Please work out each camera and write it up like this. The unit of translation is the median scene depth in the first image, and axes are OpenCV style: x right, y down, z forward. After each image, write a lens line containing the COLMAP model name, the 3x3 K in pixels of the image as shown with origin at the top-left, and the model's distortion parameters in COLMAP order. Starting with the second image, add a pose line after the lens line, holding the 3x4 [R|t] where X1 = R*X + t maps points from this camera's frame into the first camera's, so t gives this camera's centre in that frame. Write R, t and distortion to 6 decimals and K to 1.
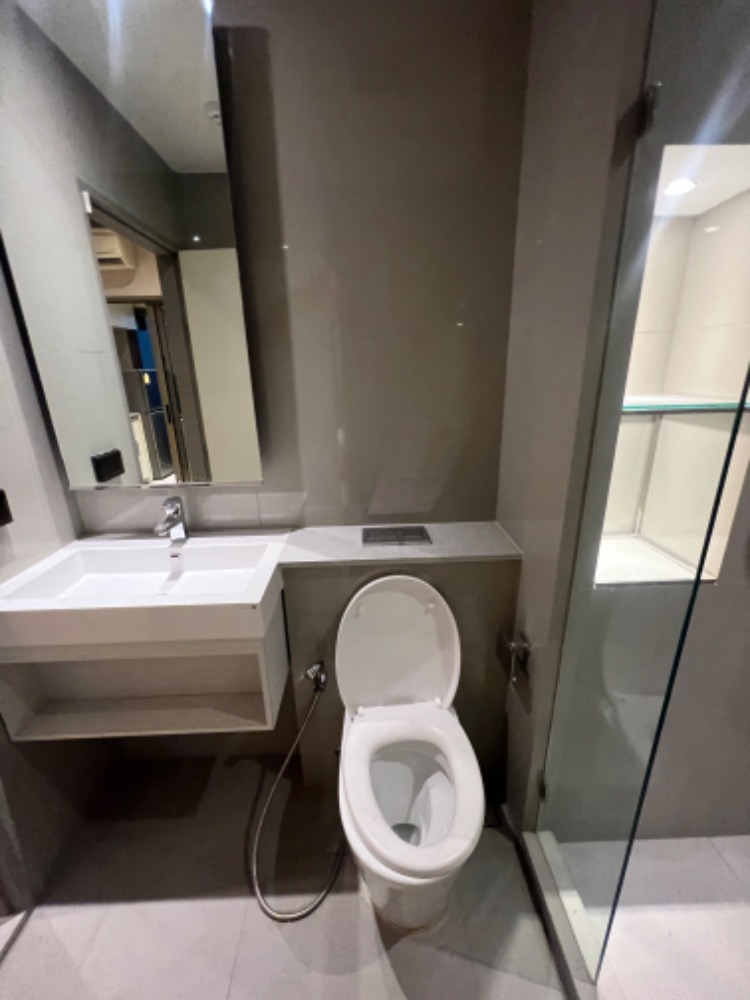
lens RADIAL K [[399.4, 0, 375.3], [0, 399.4, 505.0], [0, 0, 1]] dist [-0.002065, 0.000318]
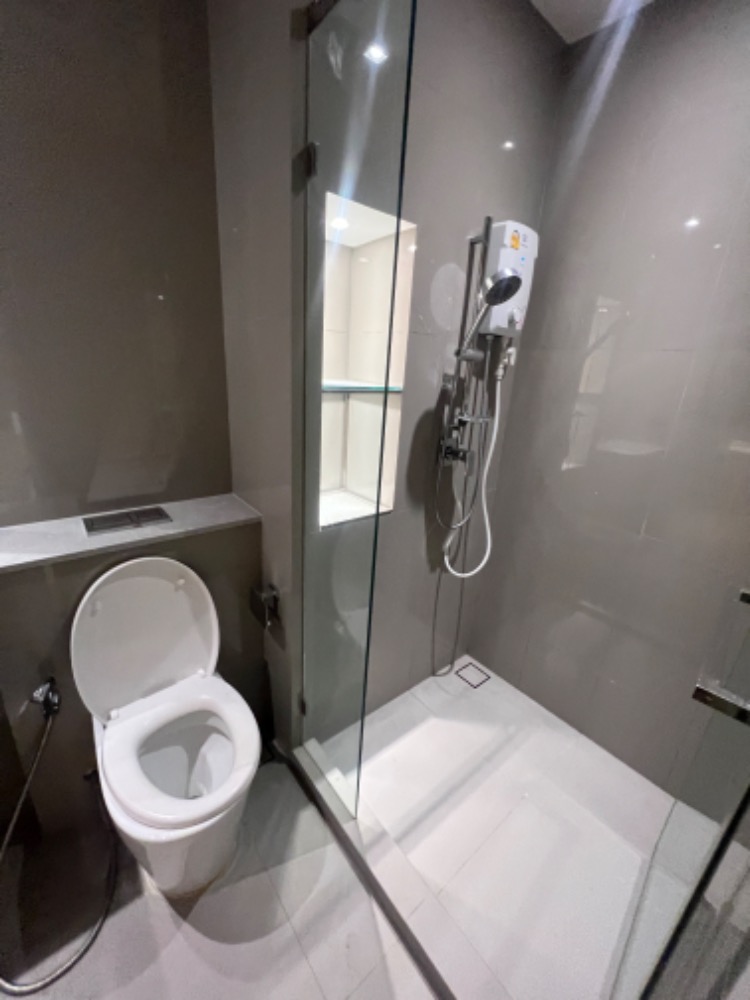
lens RADIAL K [[399.4, 0, 375.0], [0, 399.4, 498.8], [0, 0, 1]] dist [-0.002065, 0.000318]
pose [[0.786843, -0.129237, 0.603470, -0.056870], [0.109338, 0.991552, 0.069786, 0.029614], [-0.607391, 0.011072, 0.794326, -0.099100]]
